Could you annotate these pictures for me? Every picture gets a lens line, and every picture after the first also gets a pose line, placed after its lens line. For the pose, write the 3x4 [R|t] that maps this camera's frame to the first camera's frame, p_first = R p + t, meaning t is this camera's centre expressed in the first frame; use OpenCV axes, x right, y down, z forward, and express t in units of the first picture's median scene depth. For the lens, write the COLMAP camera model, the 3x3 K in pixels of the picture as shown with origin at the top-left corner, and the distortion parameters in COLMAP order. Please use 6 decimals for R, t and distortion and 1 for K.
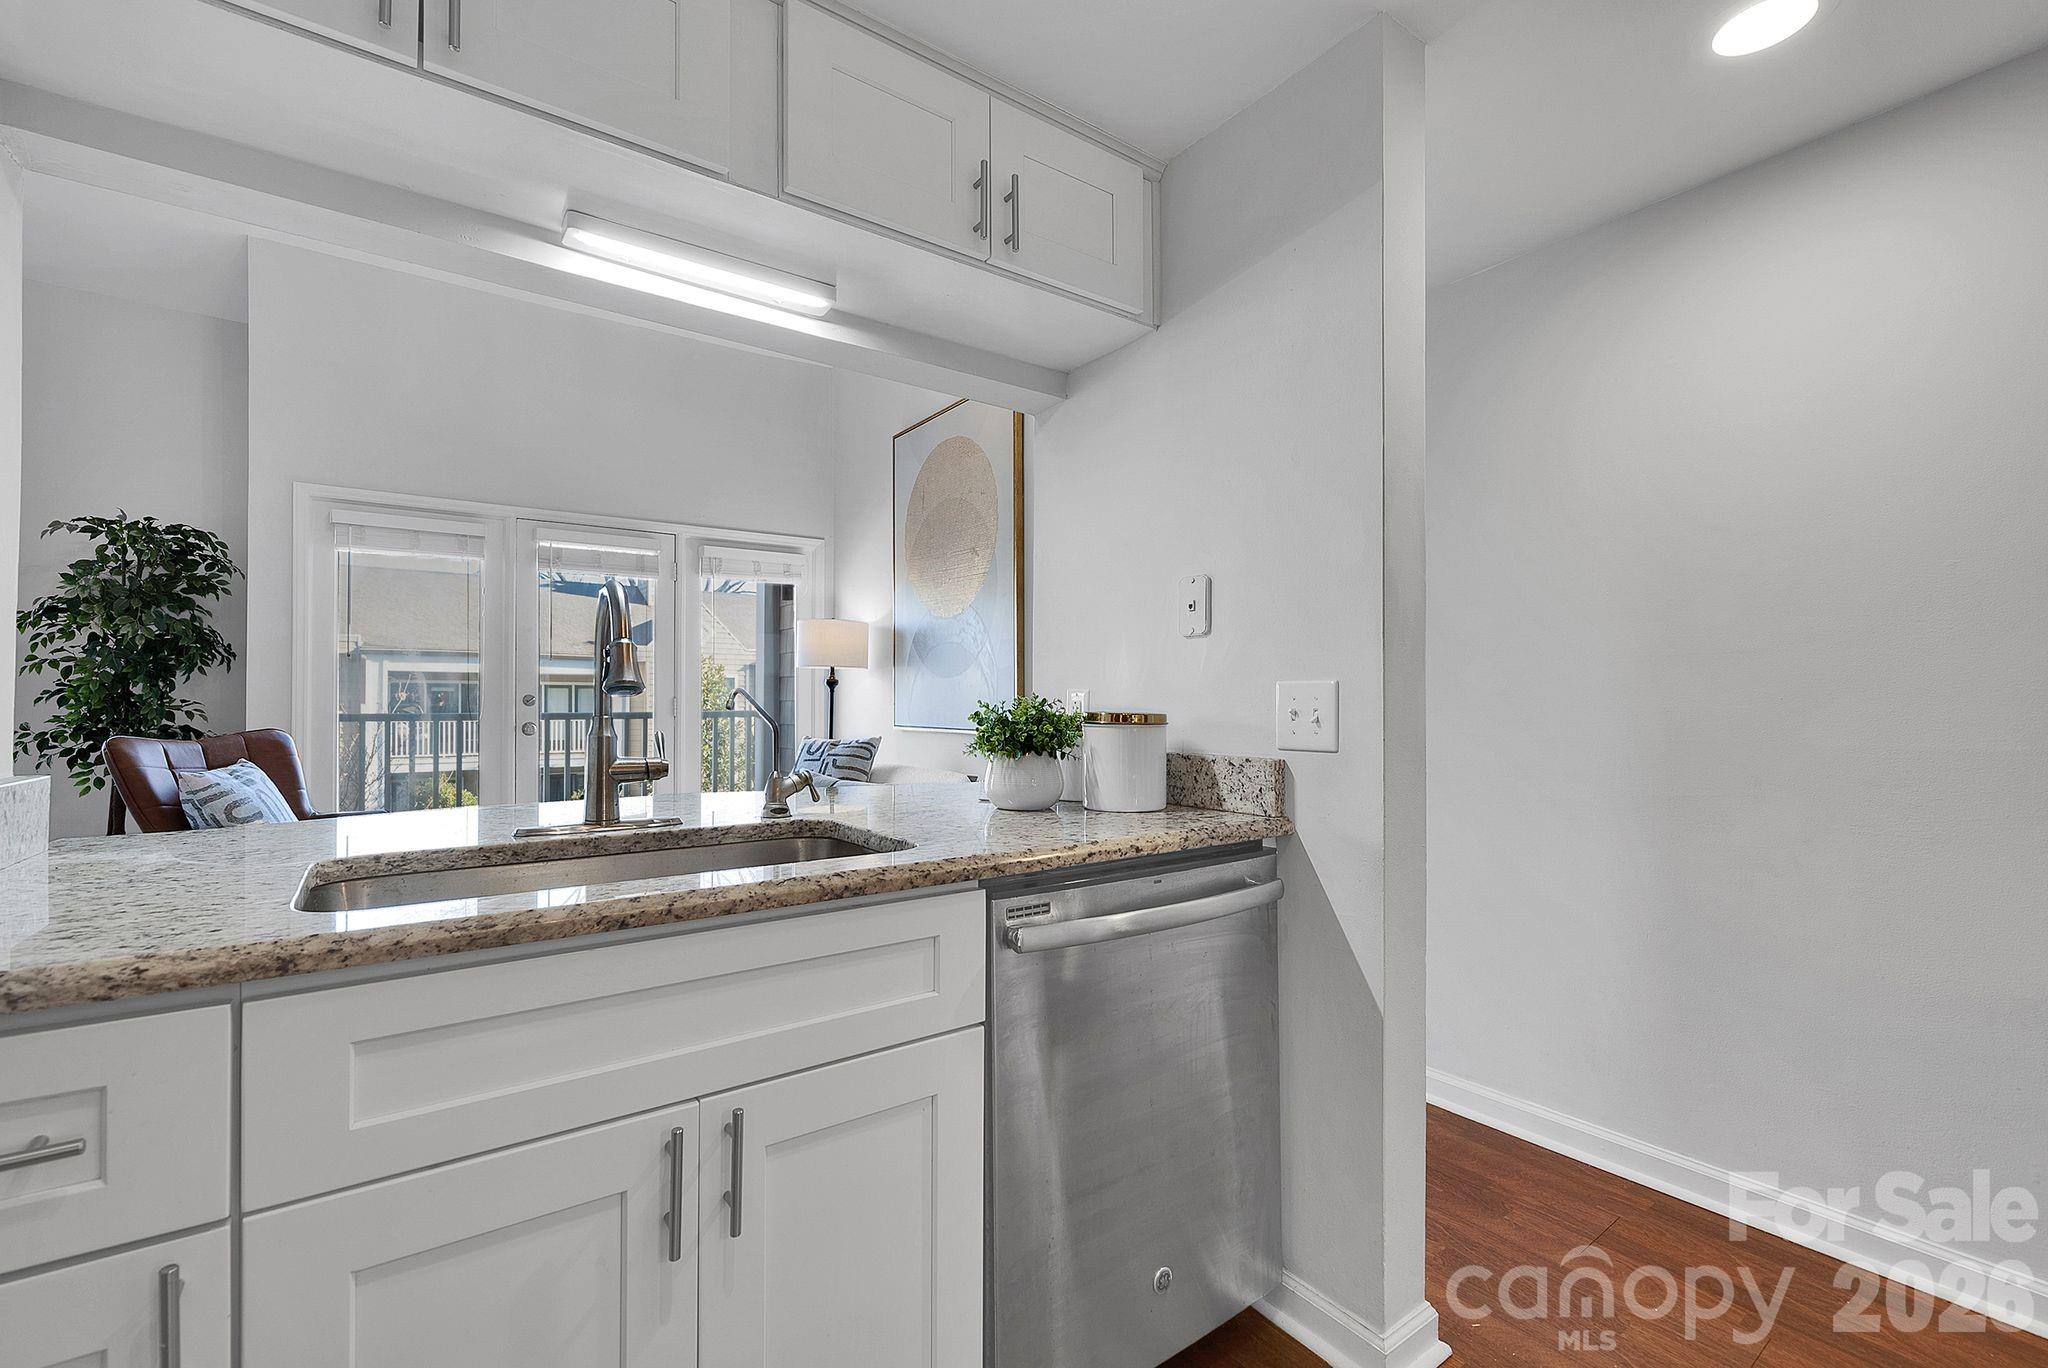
lens RADIAL K [[844.0, 0, 1022.6], [0, 844.0, 688.0], [0, 0, 1]] dist [-0.001046, -0.000151]
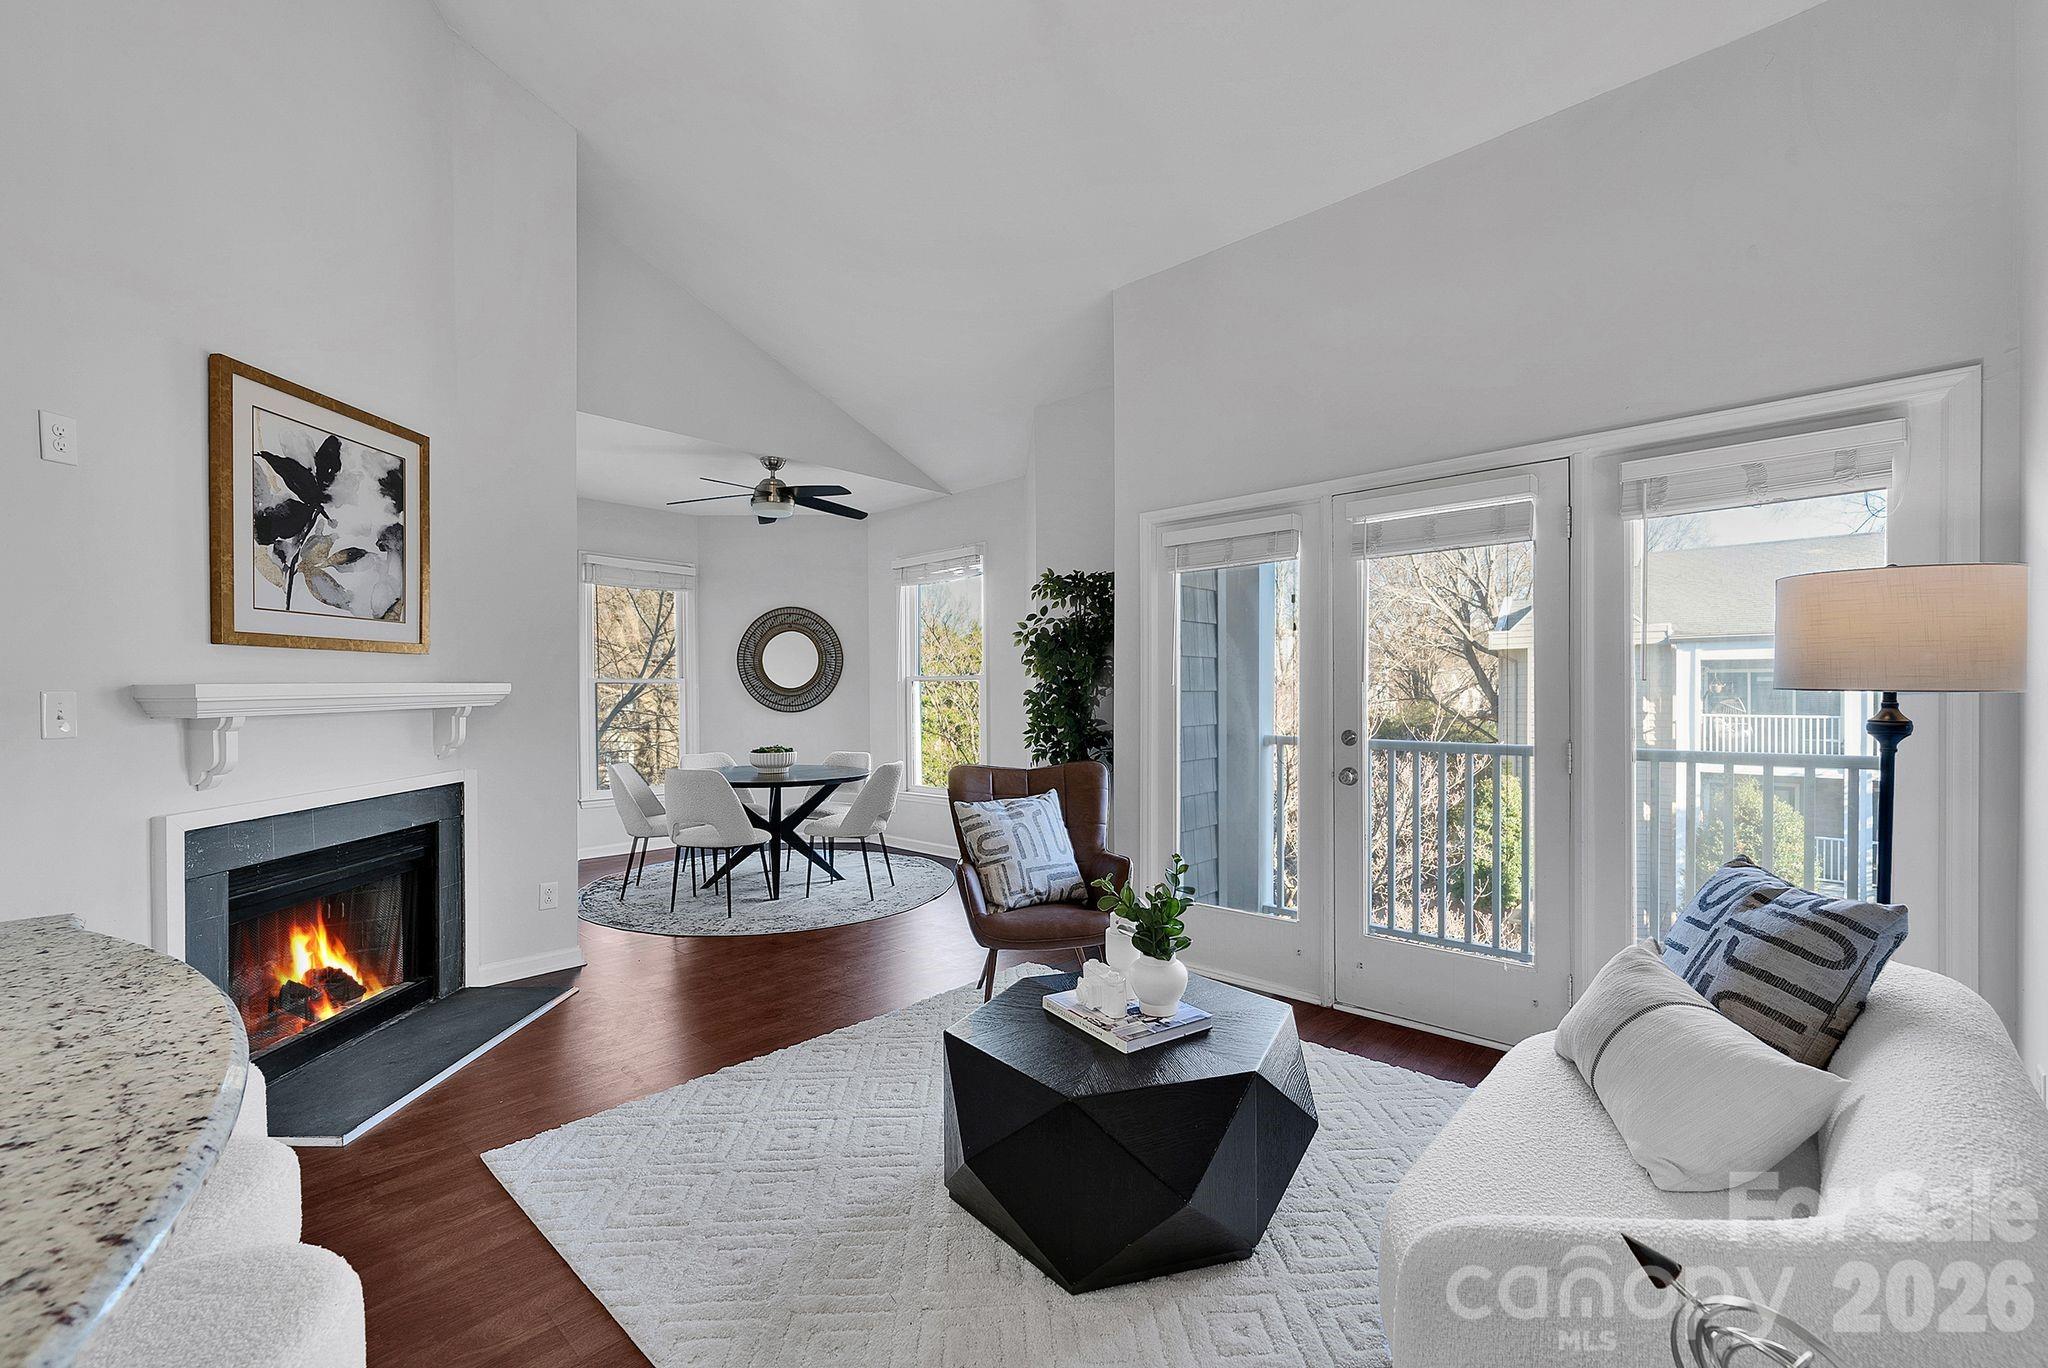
lens RADIAL K [[844.0, 0, 1025.7], [0, 844.0, 690.5], [0, 0, 1]] dist [-0.001046, -0.000151]
pose [[0.192437, 0.002397, -0.981306, 0.081151], [0.018180, 0.999817, 0.006007, -0.032706], [0.981141, -0.018996, 0.192358, 0.521495]]
